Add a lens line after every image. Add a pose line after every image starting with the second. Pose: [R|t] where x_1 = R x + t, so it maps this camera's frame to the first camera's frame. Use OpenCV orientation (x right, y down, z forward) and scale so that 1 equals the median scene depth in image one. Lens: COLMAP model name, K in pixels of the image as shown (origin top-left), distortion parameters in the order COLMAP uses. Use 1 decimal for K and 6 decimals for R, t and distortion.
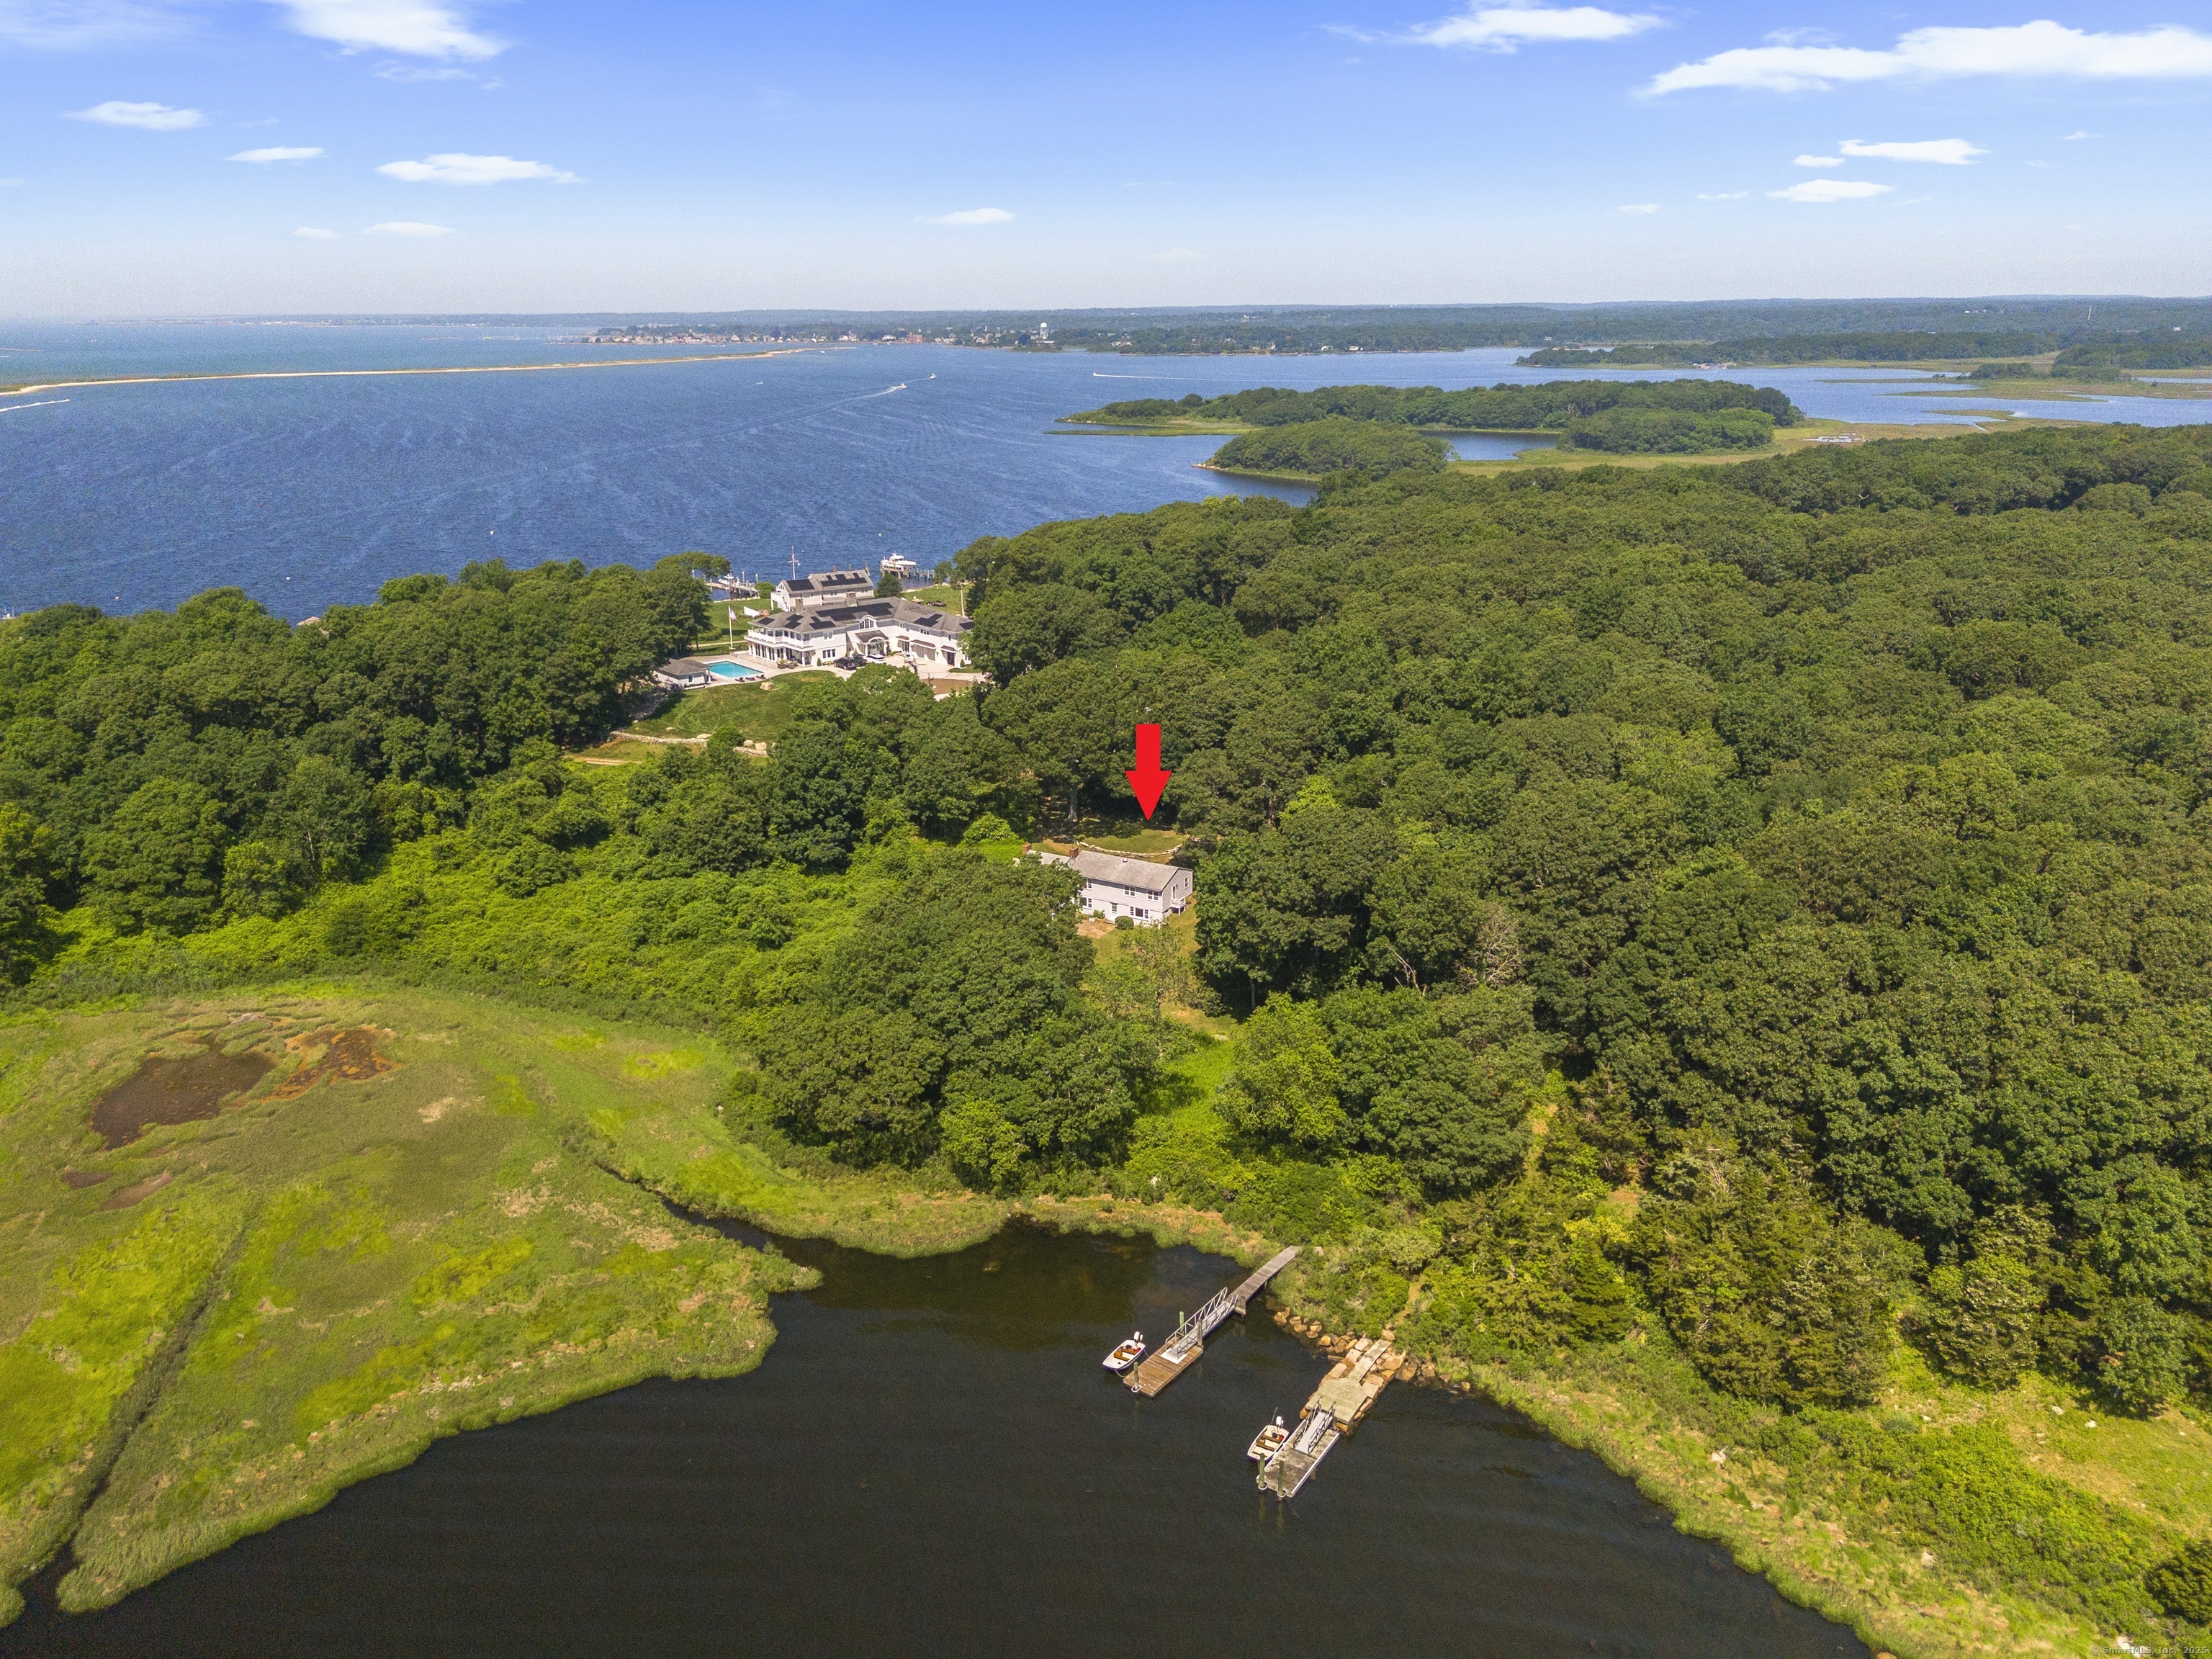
lens RADIAL K [[1512.1, 0, 1106.0], [0, 1512.1, 829.5], [0, 0, 1]] dist [0.075283, -0.075537]
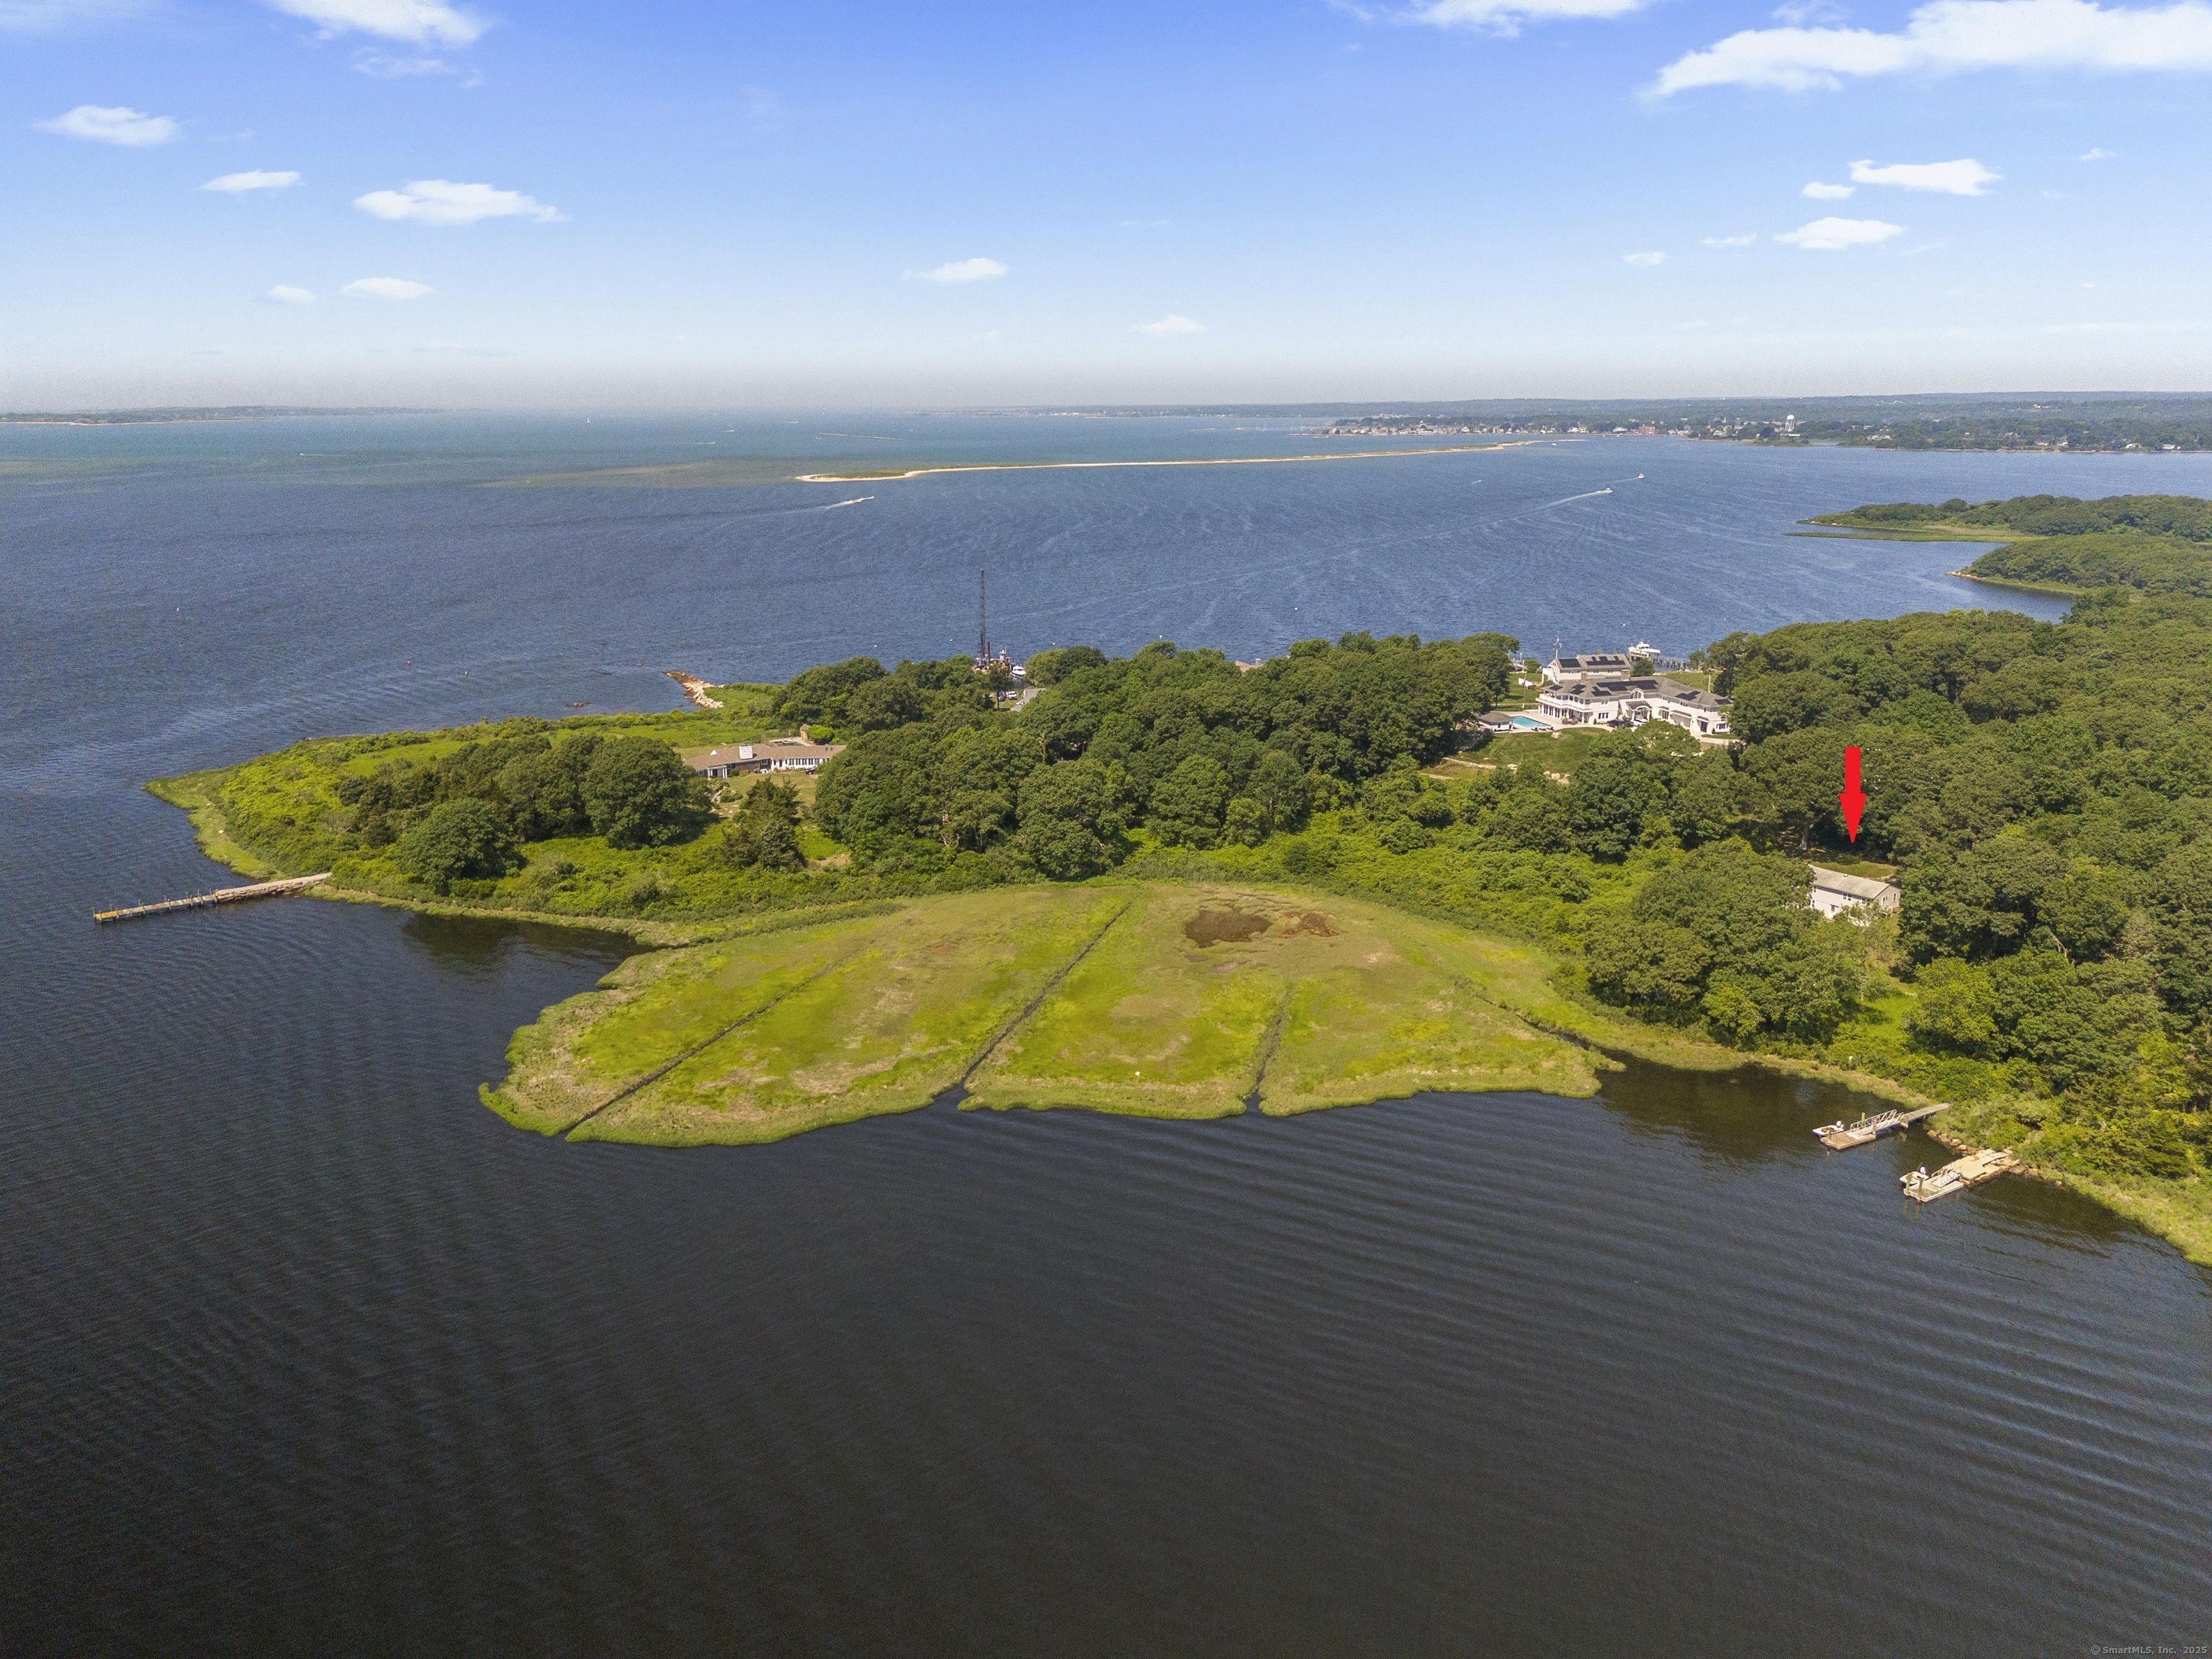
lens RADIAL K [[1625.7, 0, 1106.0], [0, 1625.7, 829.5], [0, 0, 1]] dist [0.069142, -0.059121]
pose [[0.914829, 0.107641, -0.389231, -0.024861], [-0.131389, 0.990719, -0.034829, 0.119251], [0.381870, 0.083003, 0.920481, -0.616656]]
